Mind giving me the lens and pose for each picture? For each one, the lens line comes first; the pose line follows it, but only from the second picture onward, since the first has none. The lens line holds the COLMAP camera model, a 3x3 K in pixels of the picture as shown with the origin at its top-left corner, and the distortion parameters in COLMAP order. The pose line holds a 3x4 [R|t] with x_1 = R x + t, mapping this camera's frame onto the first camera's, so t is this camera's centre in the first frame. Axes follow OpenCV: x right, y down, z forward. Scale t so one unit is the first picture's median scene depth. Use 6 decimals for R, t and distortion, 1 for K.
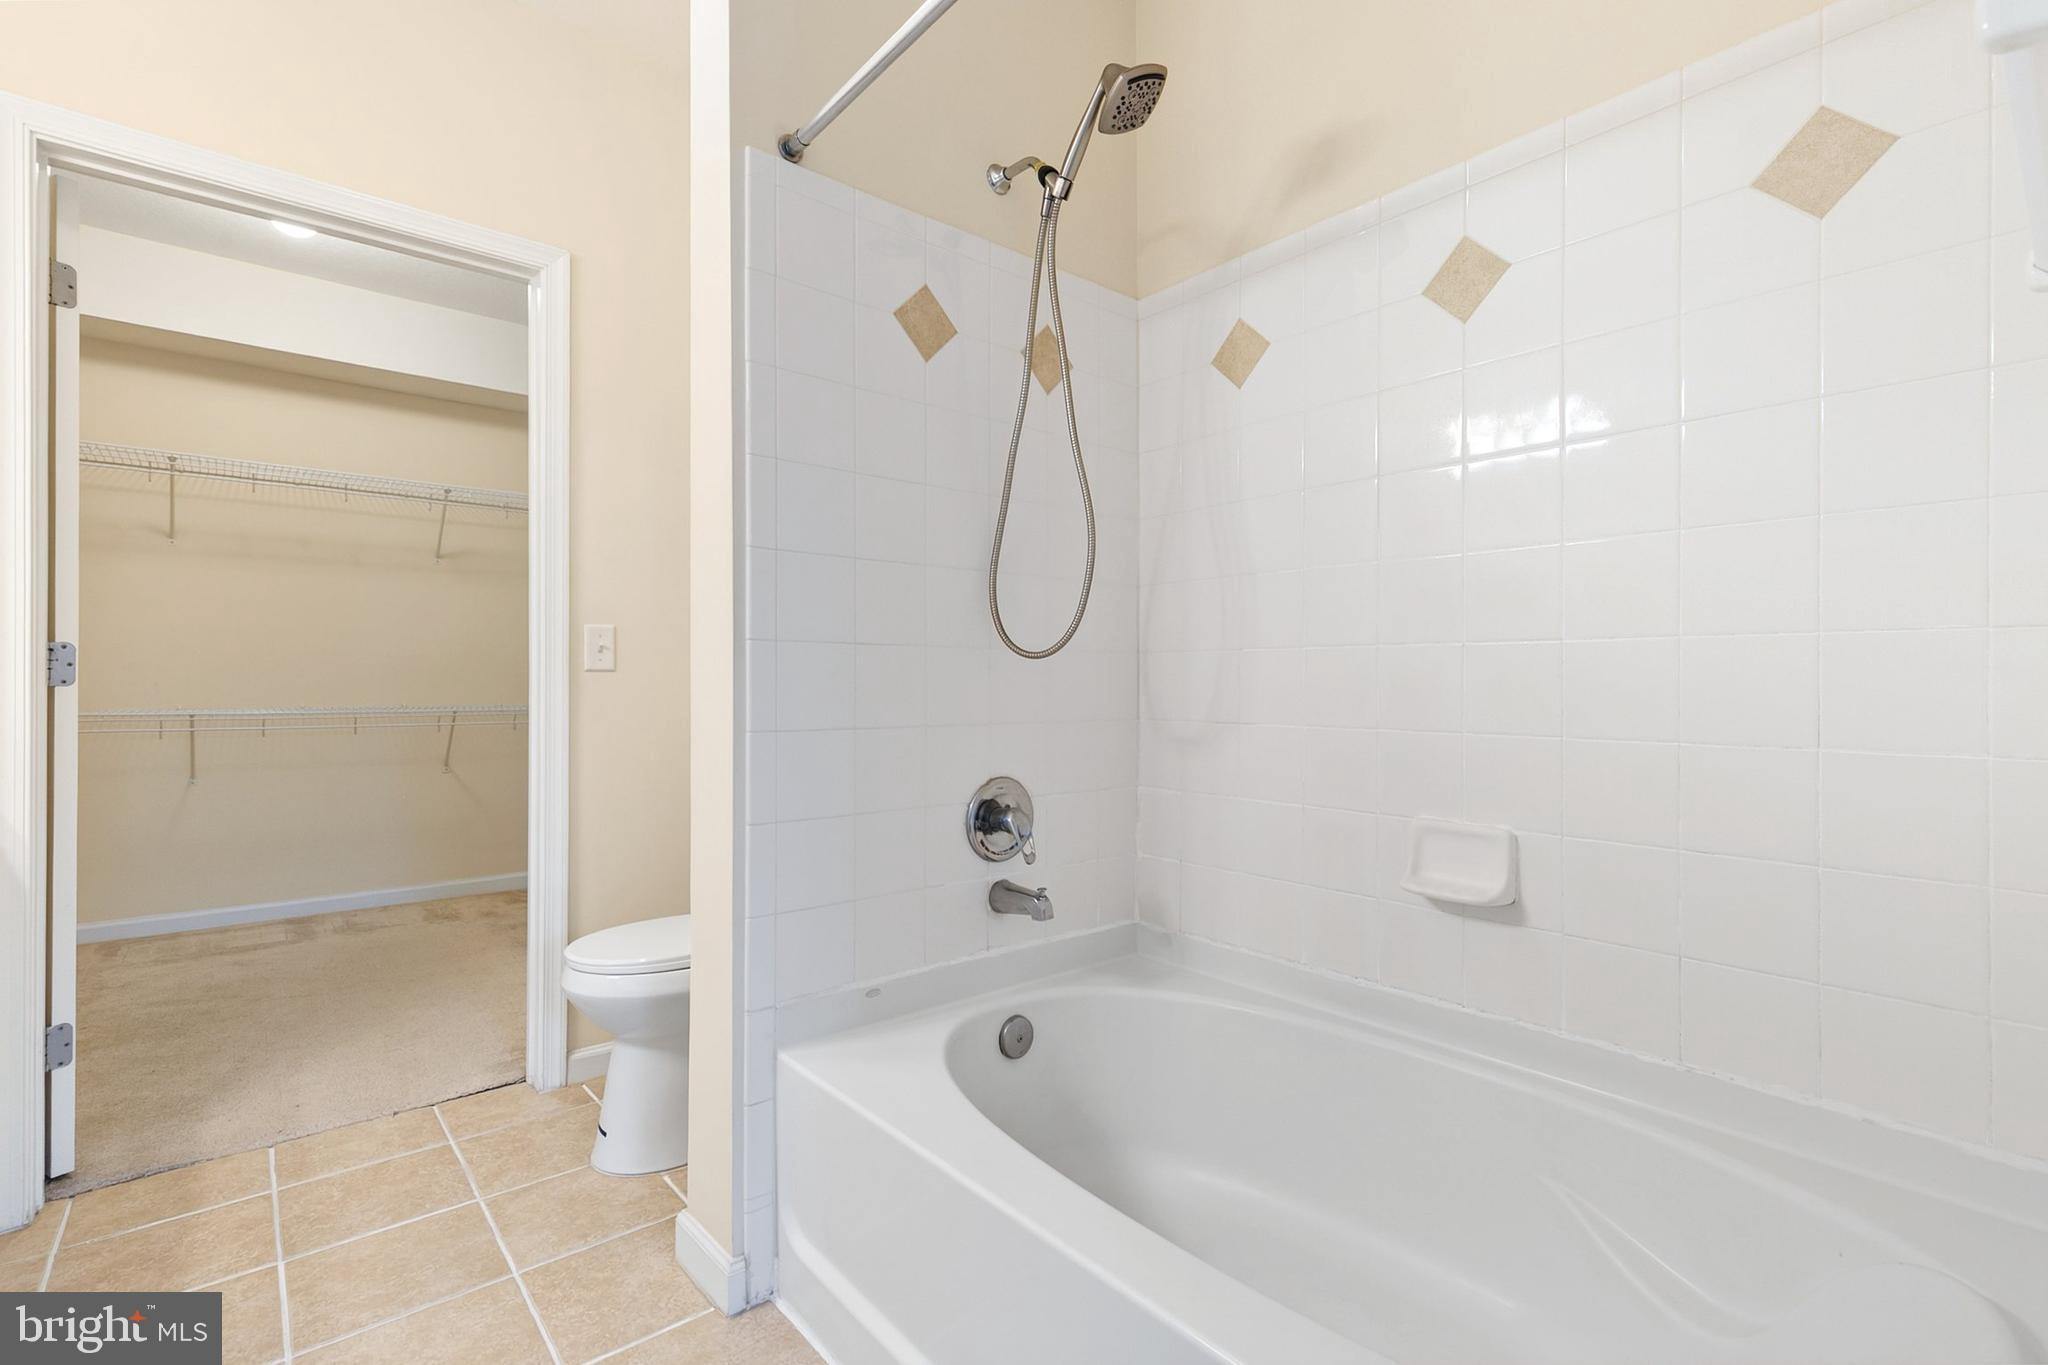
lens RADIAL K [[933.5, 0, 1022.4], [0, 933.5, 676.3], [0, 0, 1]] dist [0.014737, -0.002430]
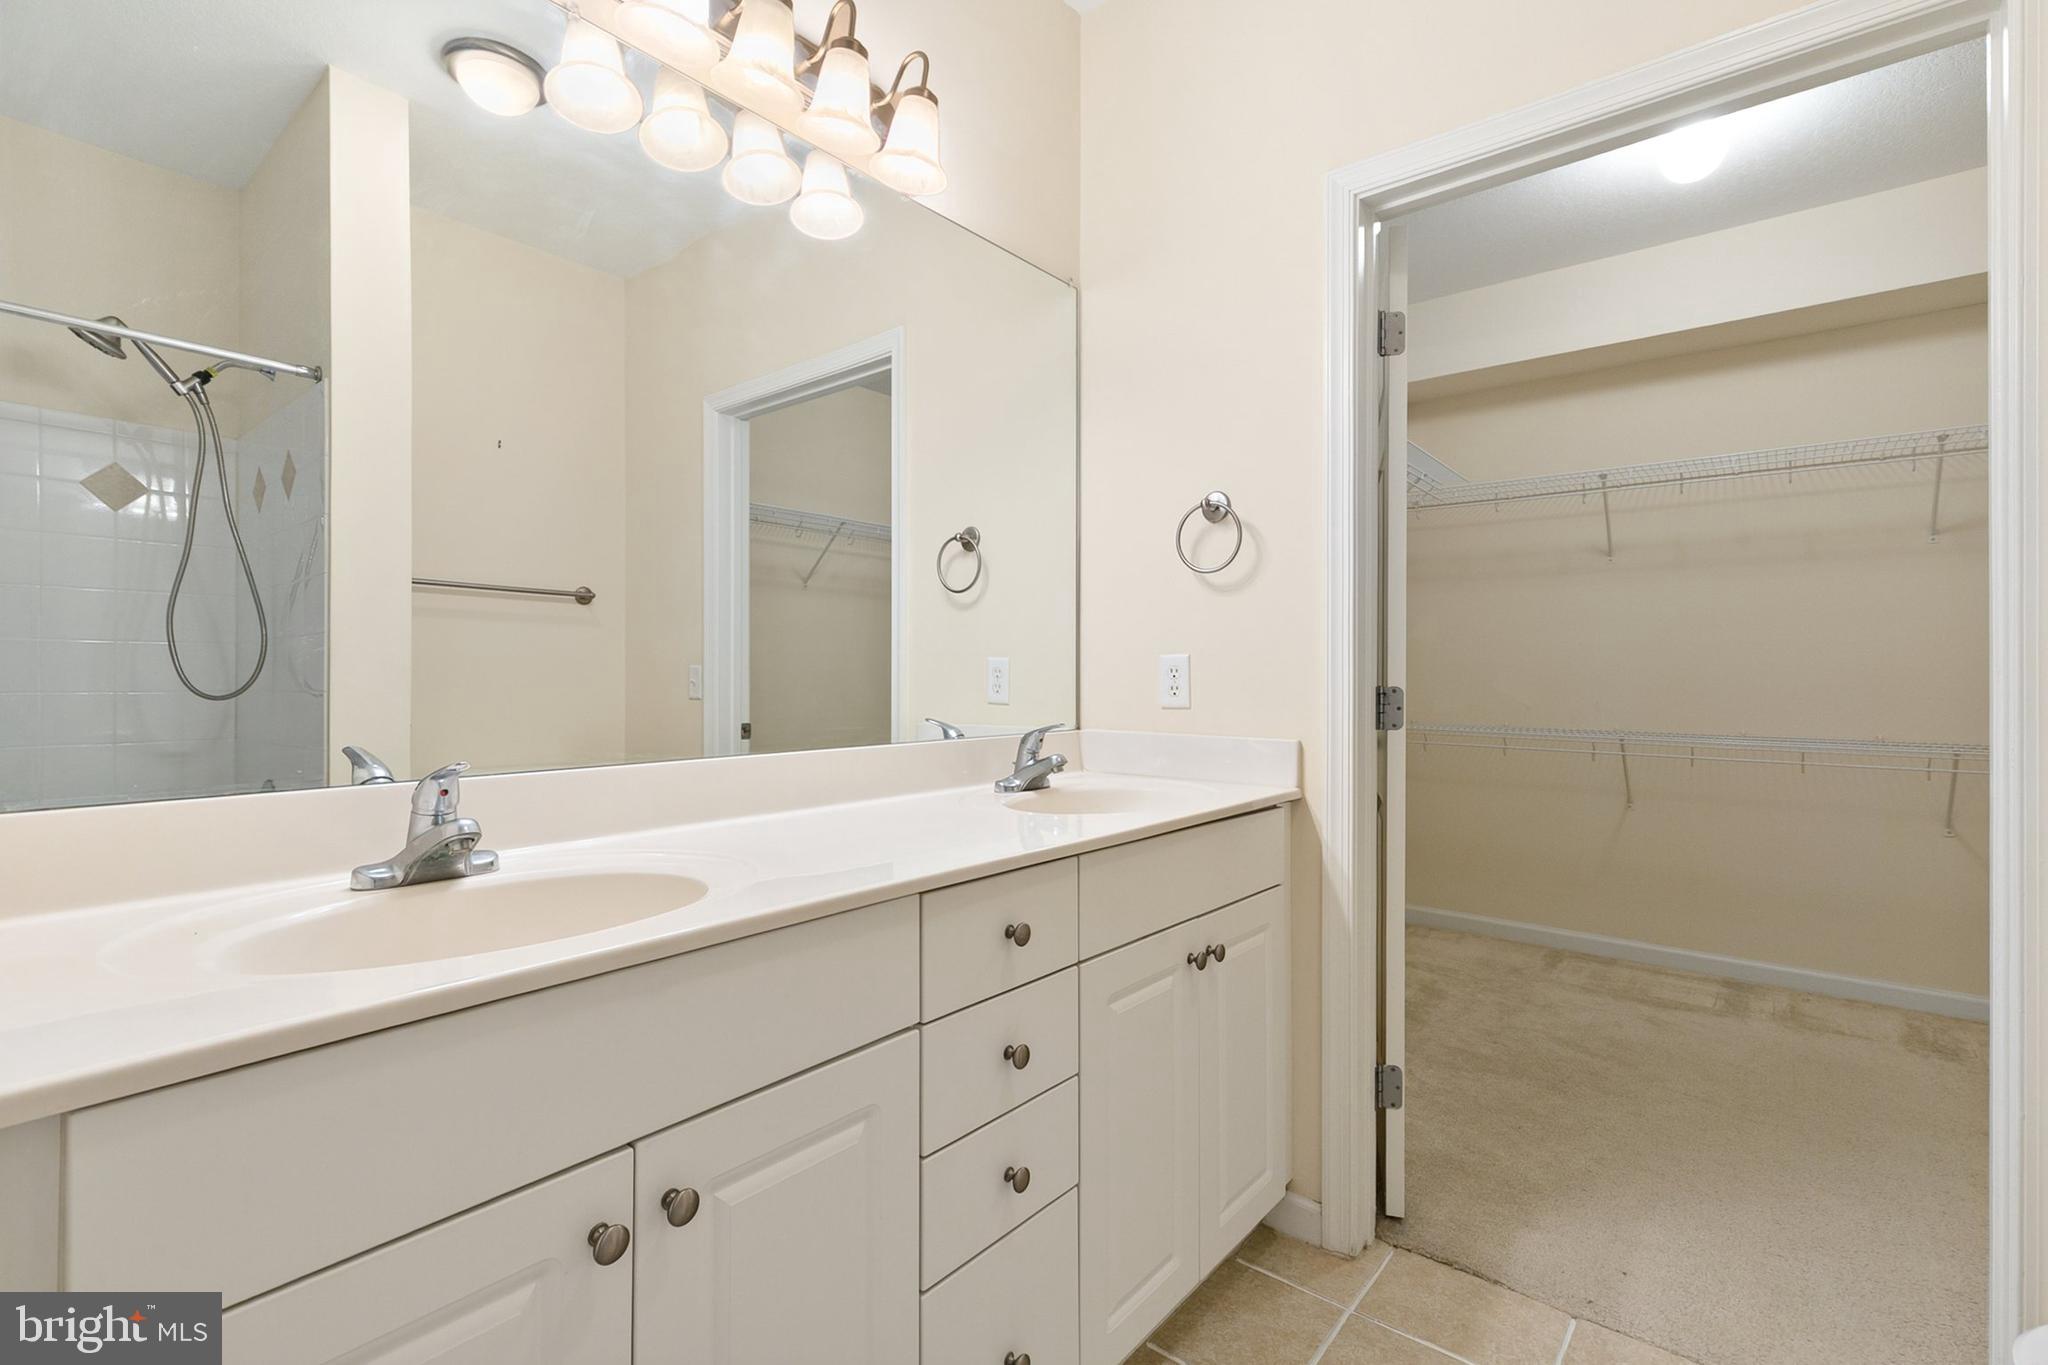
lens RADIAL K [[933.5, 0, 1021.7], [0, 933.5, 671.4], [0, 0, 1]] dist [0.014737, -0.002430]
pose [[0.185997, -0.001479, -0.982549, -0.055692], [0.002841, 0.999995, -0.000968, -0.028226], [0.982546, -0.002612, 0.186001, 0.225364]]
